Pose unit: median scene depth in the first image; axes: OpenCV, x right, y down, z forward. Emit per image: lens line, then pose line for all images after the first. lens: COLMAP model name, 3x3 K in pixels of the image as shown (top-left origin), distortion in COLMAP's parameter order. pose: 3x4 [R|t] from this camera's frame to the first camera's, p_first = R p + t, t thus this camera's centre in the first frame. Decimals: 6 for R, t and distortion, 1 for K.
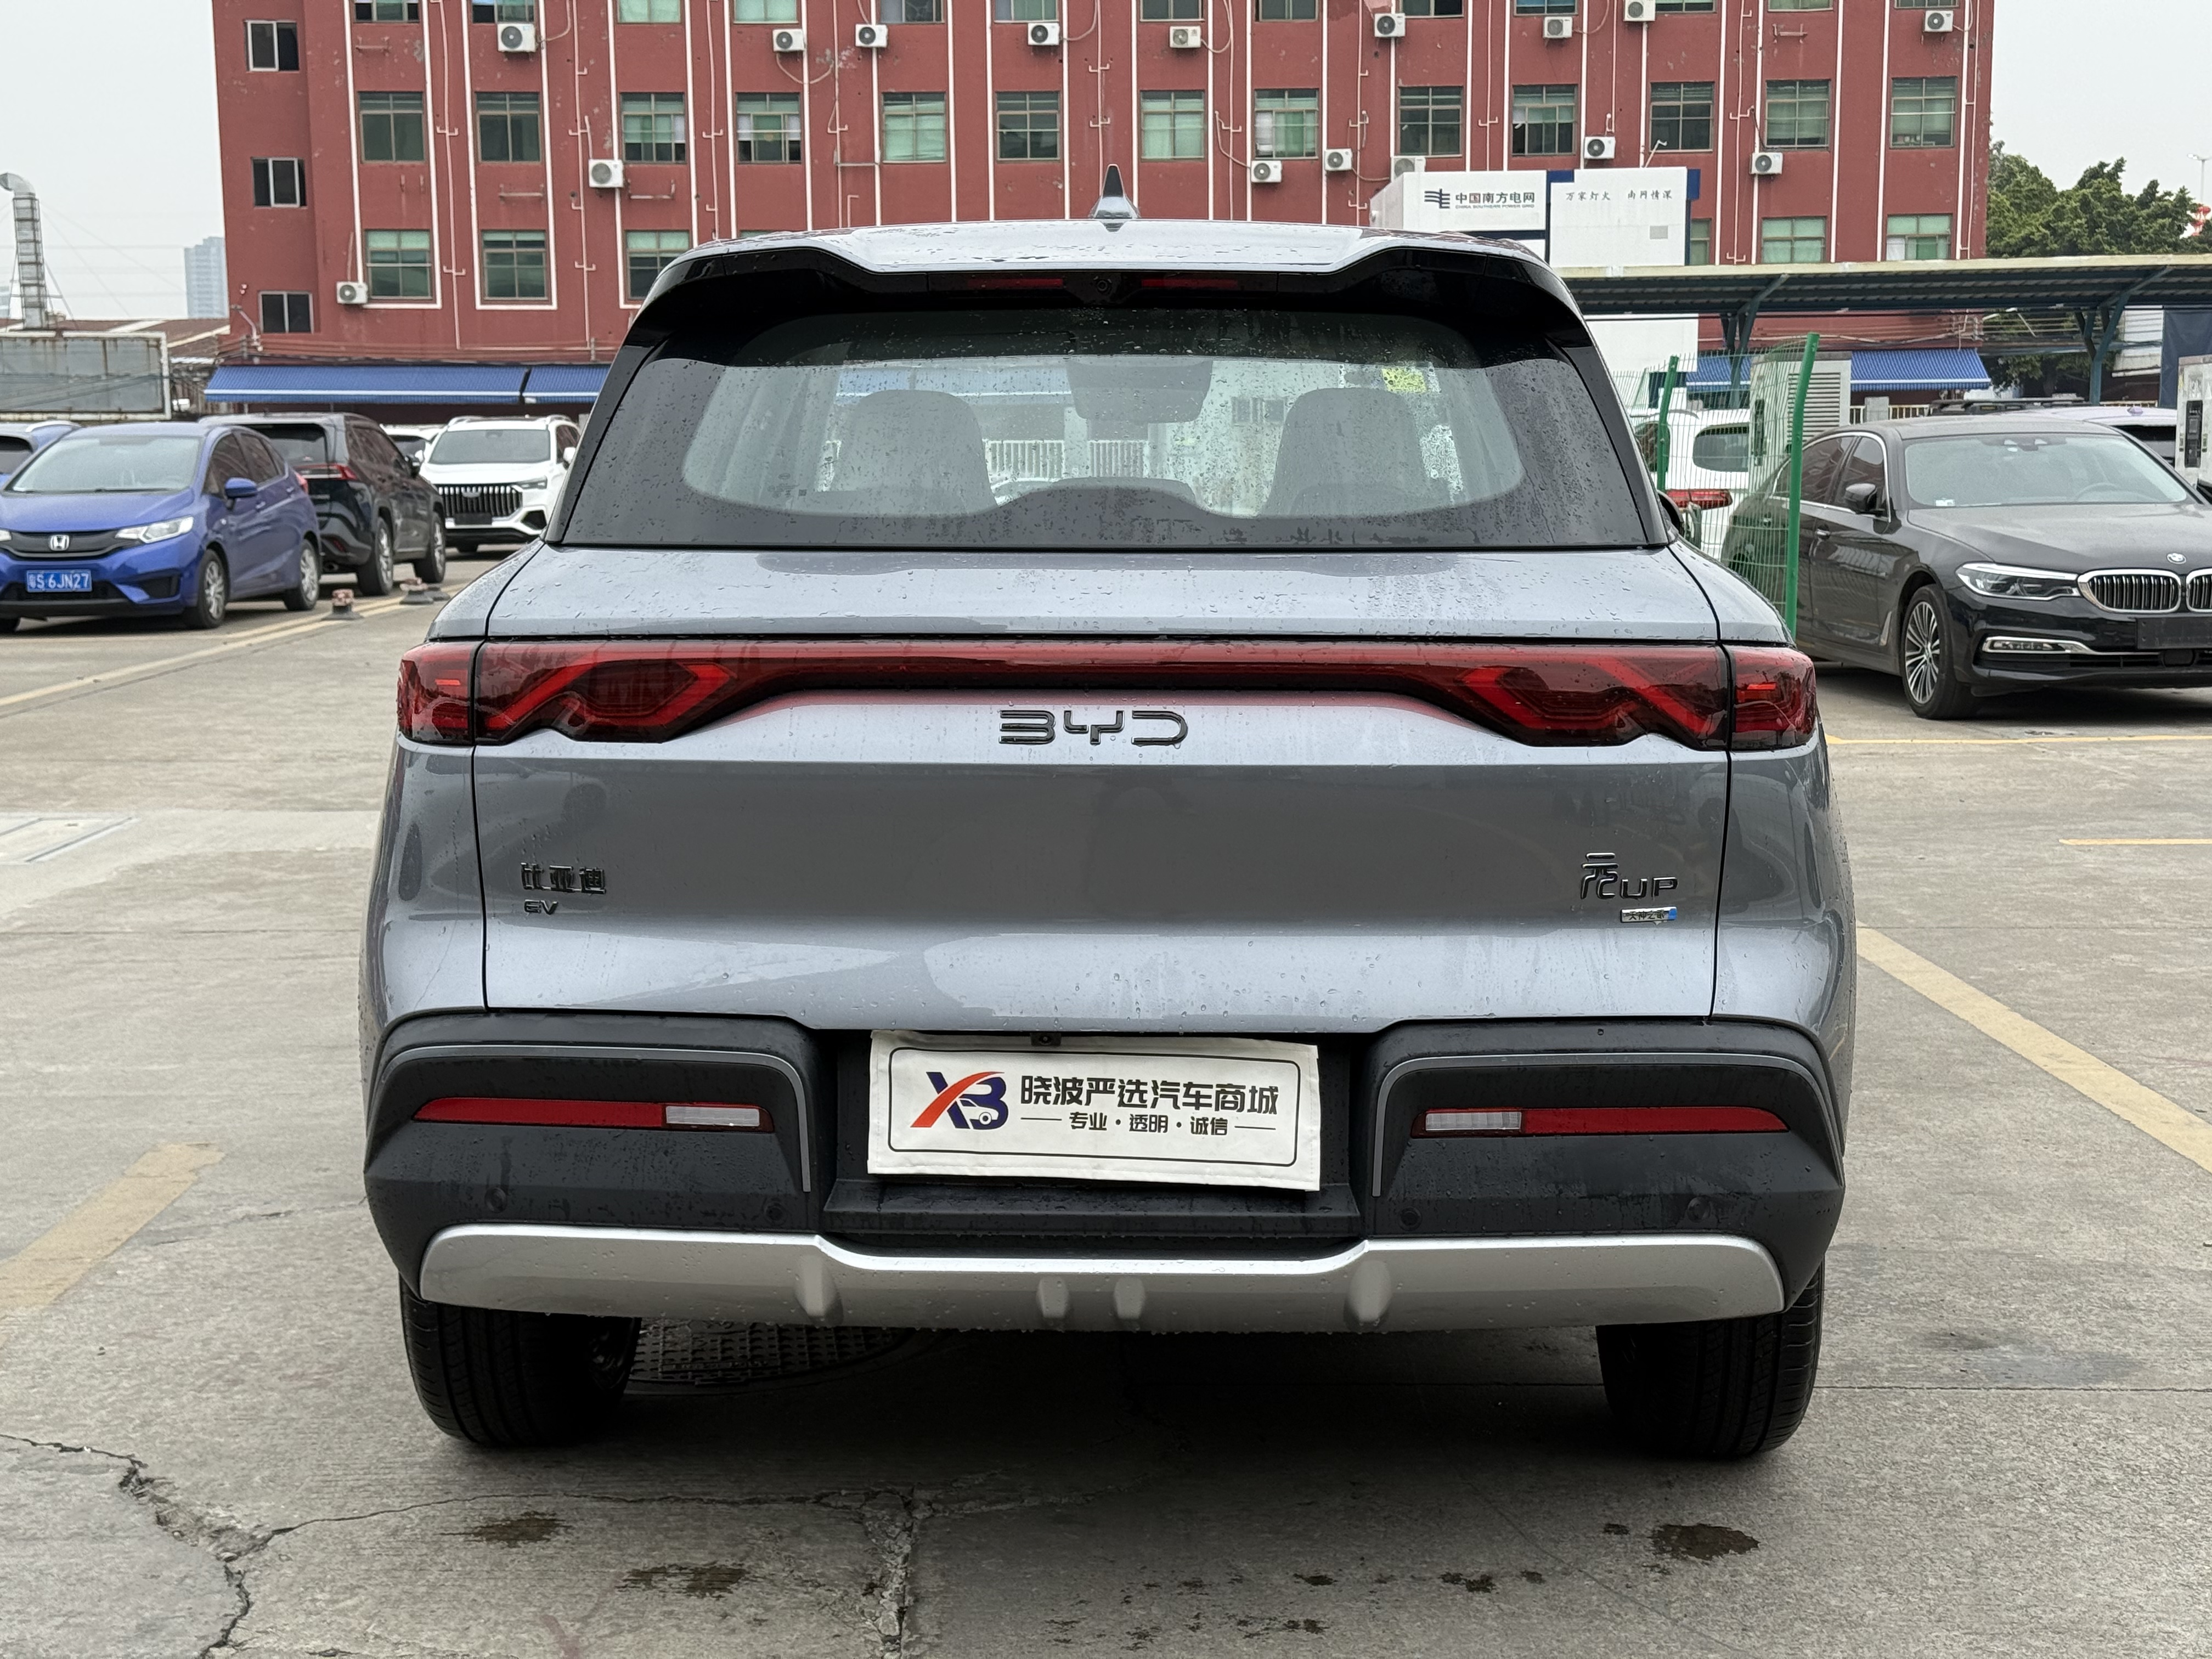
lens RADIAL K [[3075.2, 0, 1110.0], [0, 3075.2, 847.5], [0, 0, 1]] dist [0.179645, -0.327127]
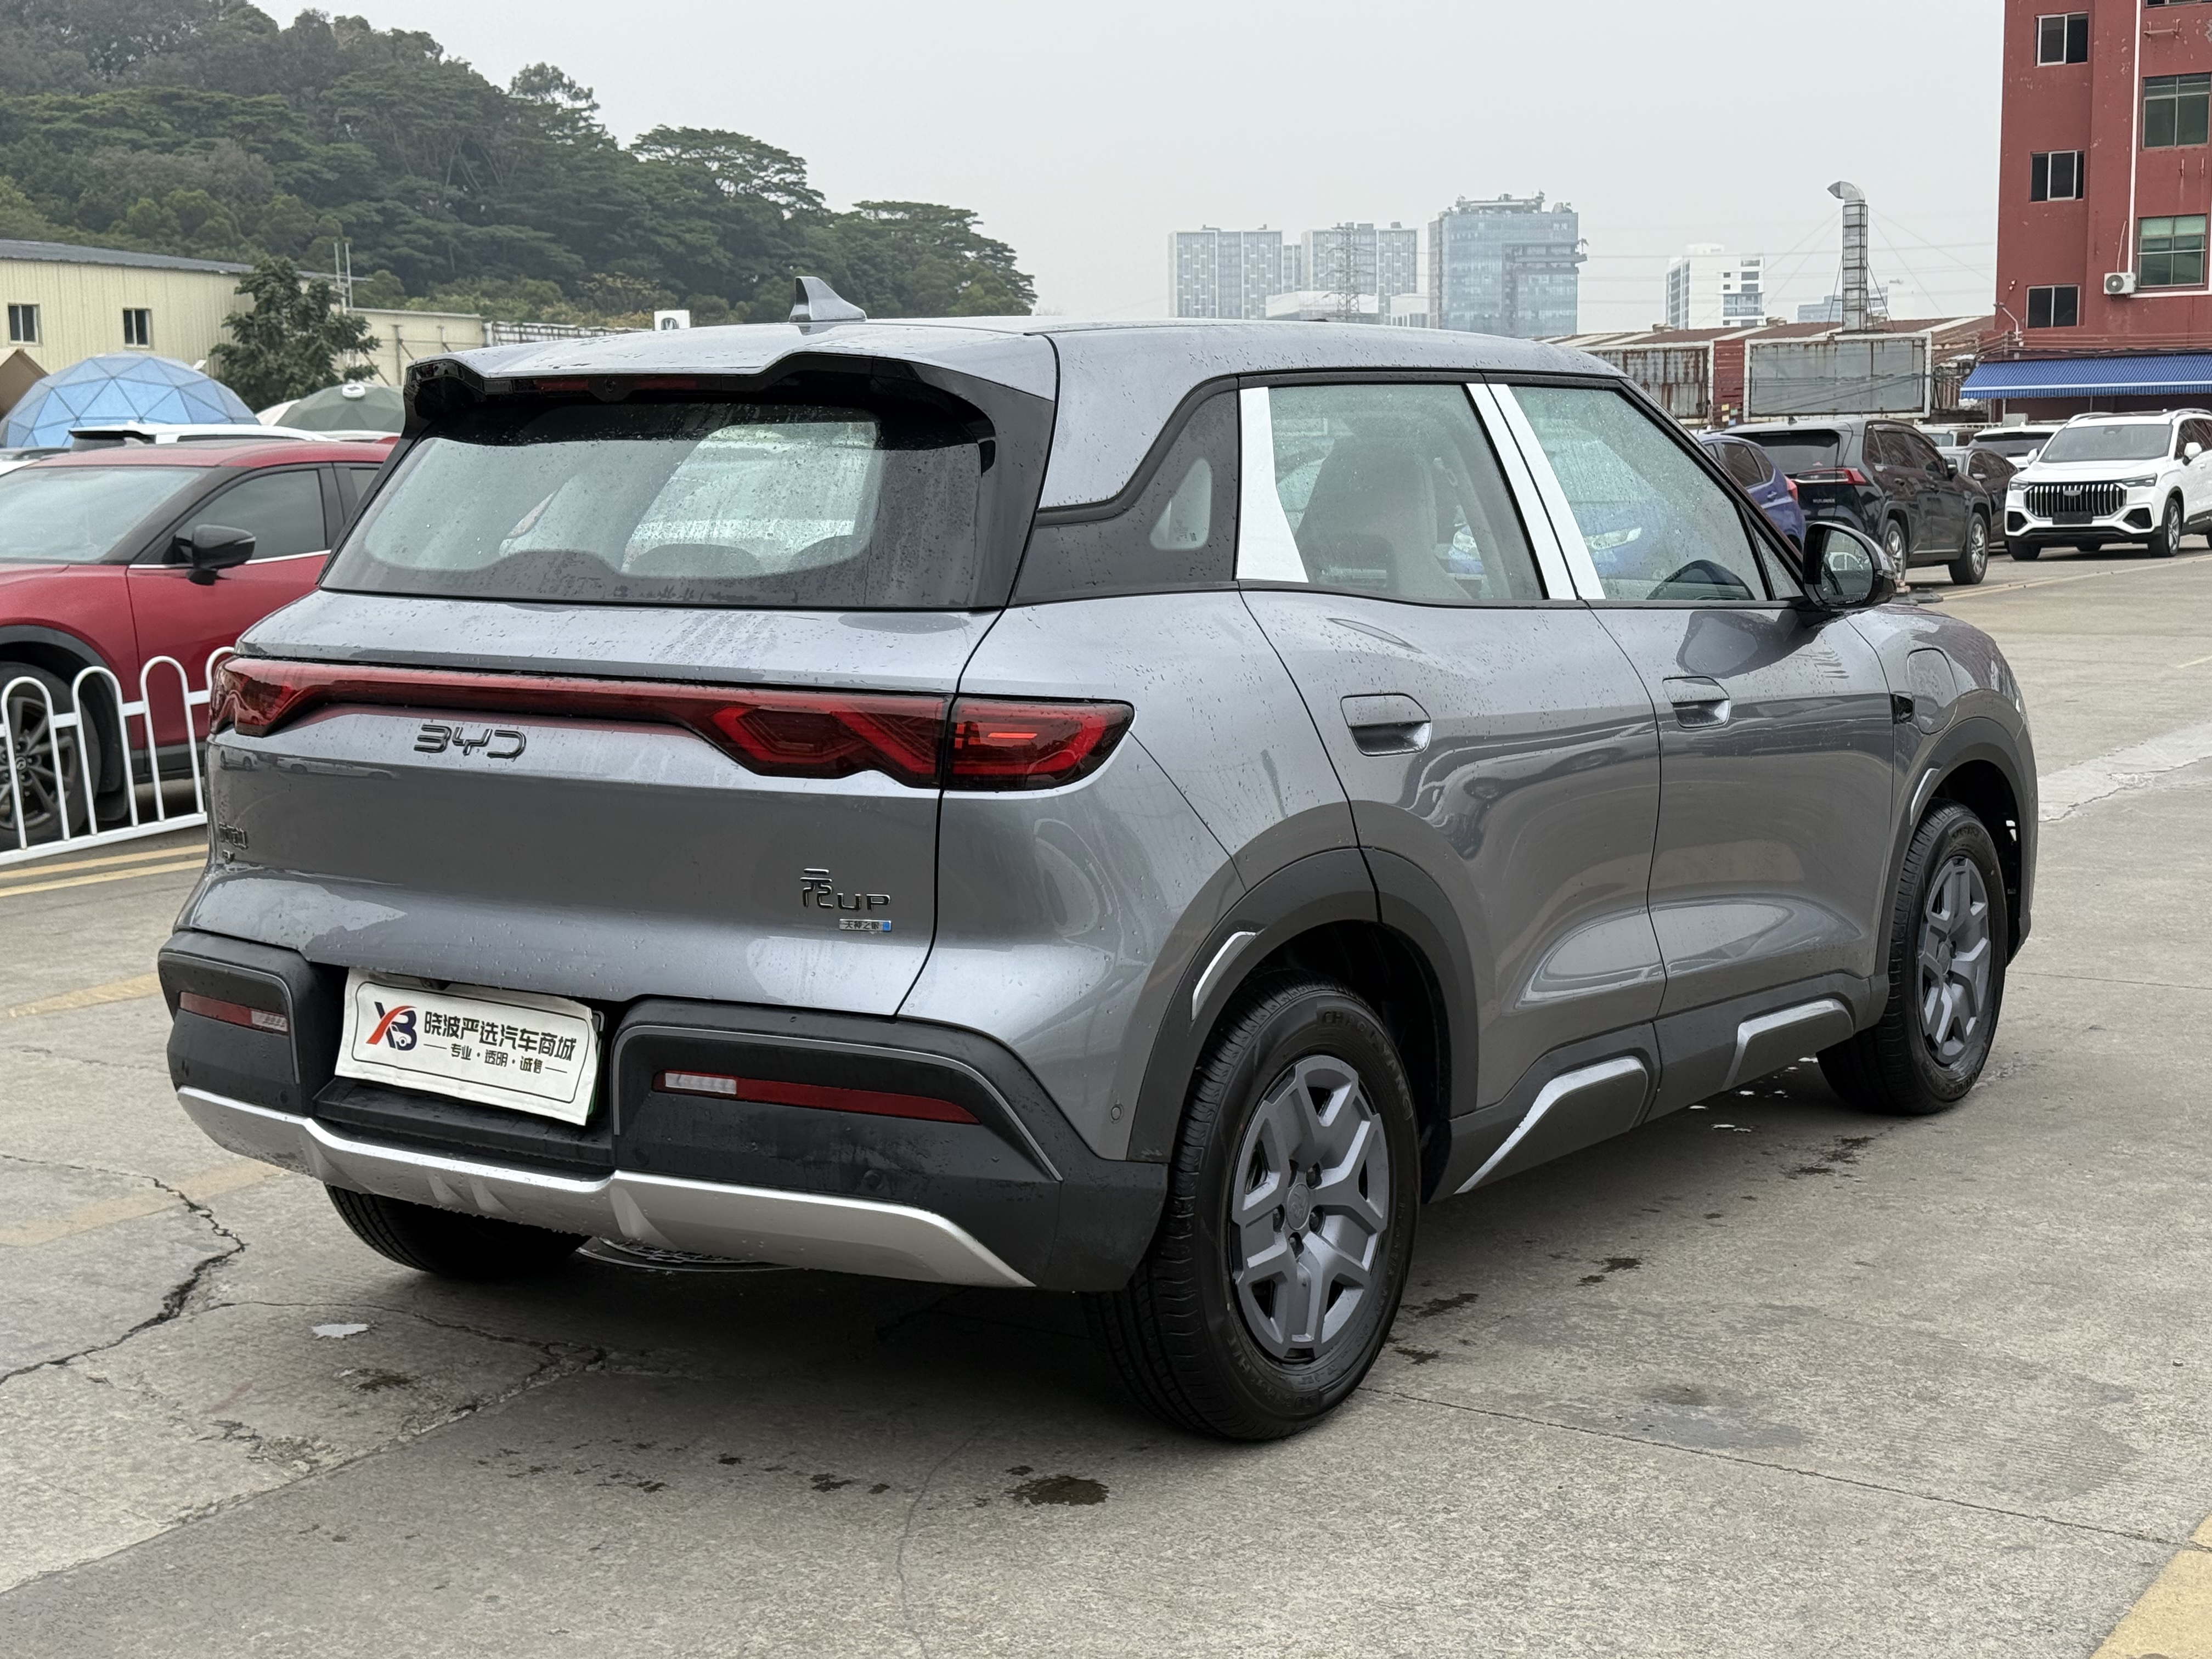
lens RADIAL K [[3075.2, 0, 1110.0], [0, 3075.2, 847.5], [0, 0, 1]] dist [0.179645, -0.327127]
pose [[0.836643, 0.065221, -0.543852, 0.880727], [-0.063820, 0.997730, 0.021473, -0.038295], [0.544018, 0.016743, 0.838907, 0.072813]]
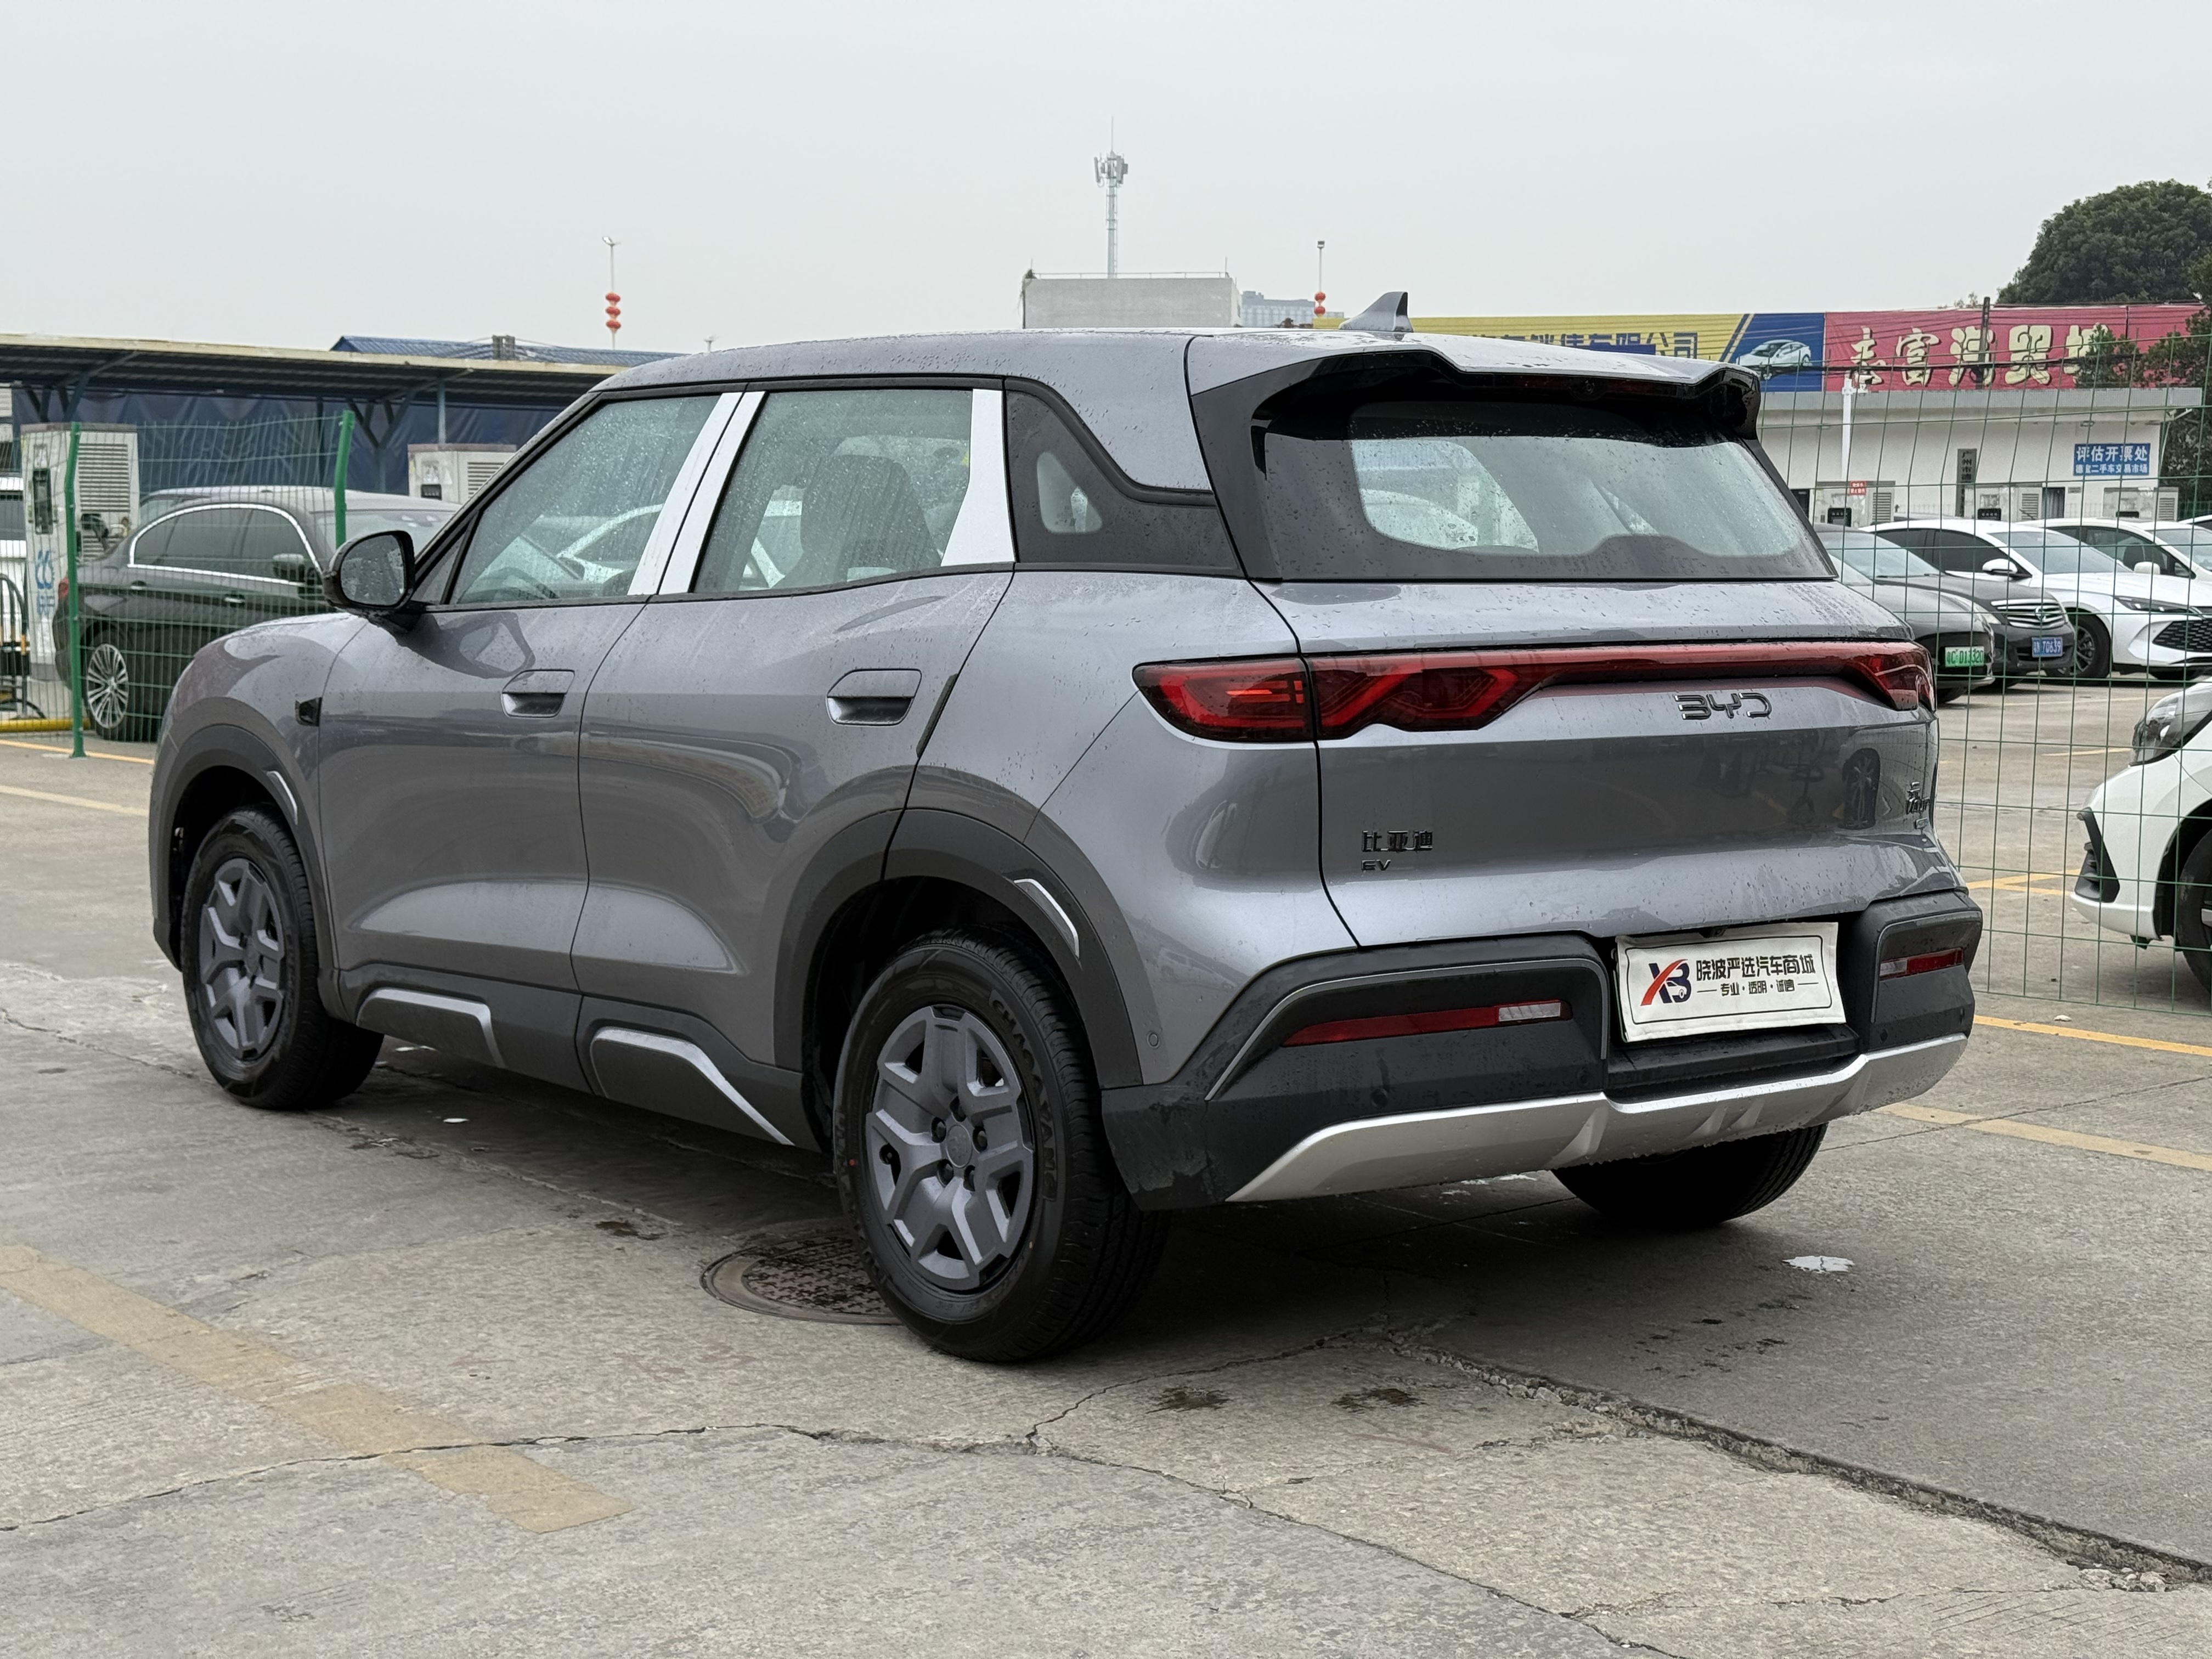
lens RADIAL K [[3075.2, 0, 1110.0], [0, 3075.2, 847.5], [0, 0, 1]] dist [0.179645, -0.327127]
pose [[0.759513, -0.057673, 0.647931, -1.092578], [0.073862, 0.997266, 0.002186, 0.001254], [-0.646285, 0.046197, 0.761696, 0.110771]]
